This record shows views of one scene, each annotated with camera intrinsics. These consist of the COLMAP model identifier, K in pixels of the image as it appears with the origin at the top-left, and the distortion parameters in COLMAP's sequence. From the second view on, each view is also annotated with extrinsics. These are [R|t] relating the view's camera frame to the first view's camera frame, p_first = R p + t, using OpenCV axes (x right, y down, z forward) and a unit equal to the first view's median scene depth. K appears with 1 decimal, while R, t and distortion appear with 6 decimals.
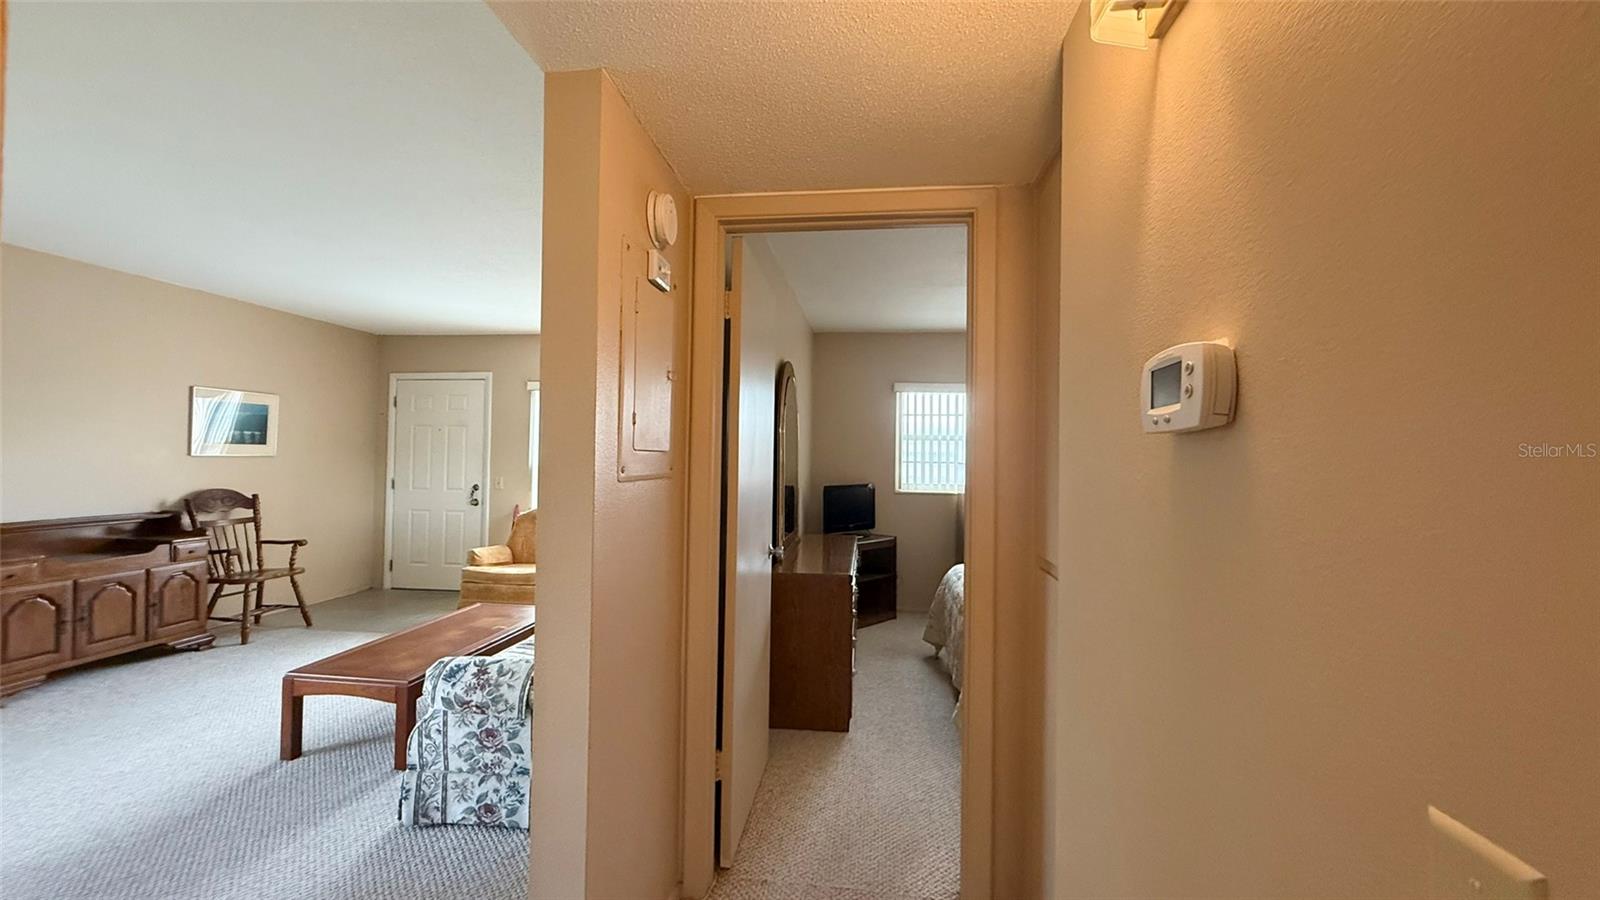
lens RADIAL K [[642.2, 0, 800.0], [0, 642.2, 450.0], [0, 0, 1]] dist [0.000277, 0.000035]
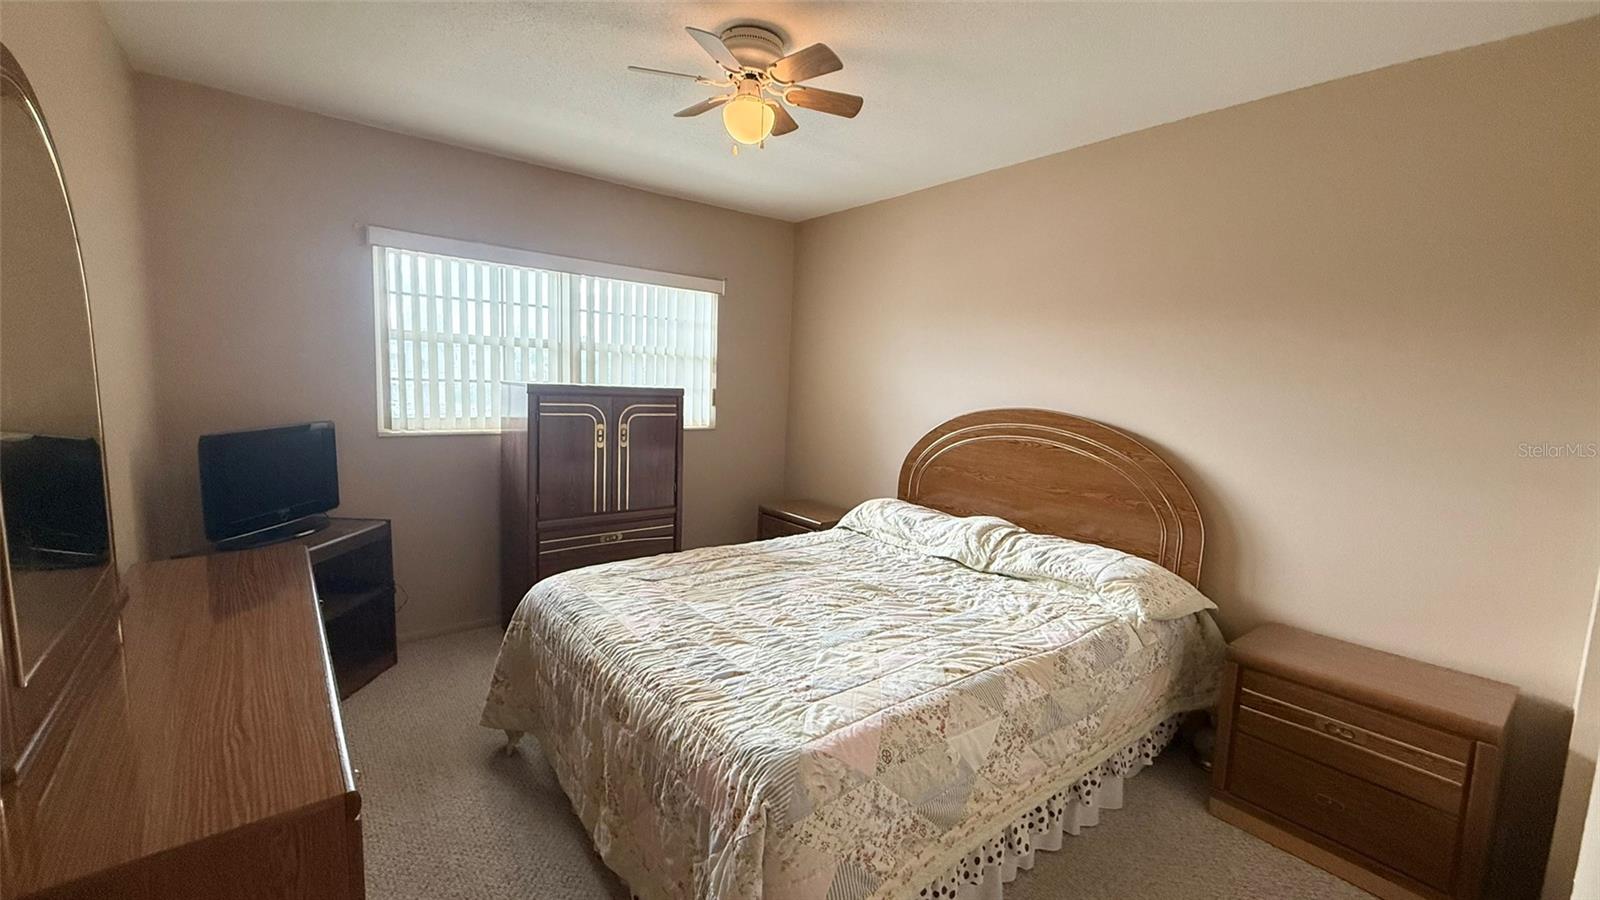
lens RADIAL K [[642.2, 0, 800.0], [0, 642.2, 450.0], [0, 0, 1]] dist [0.000277, 0.000035]
pose [[0.704301, -0.068784, 0.706562, 0.014668], [-0.038171, 0.990186, 0.134445, -0.008856], [-0.708875, -0.121660, 0.694763, 0.388808]]
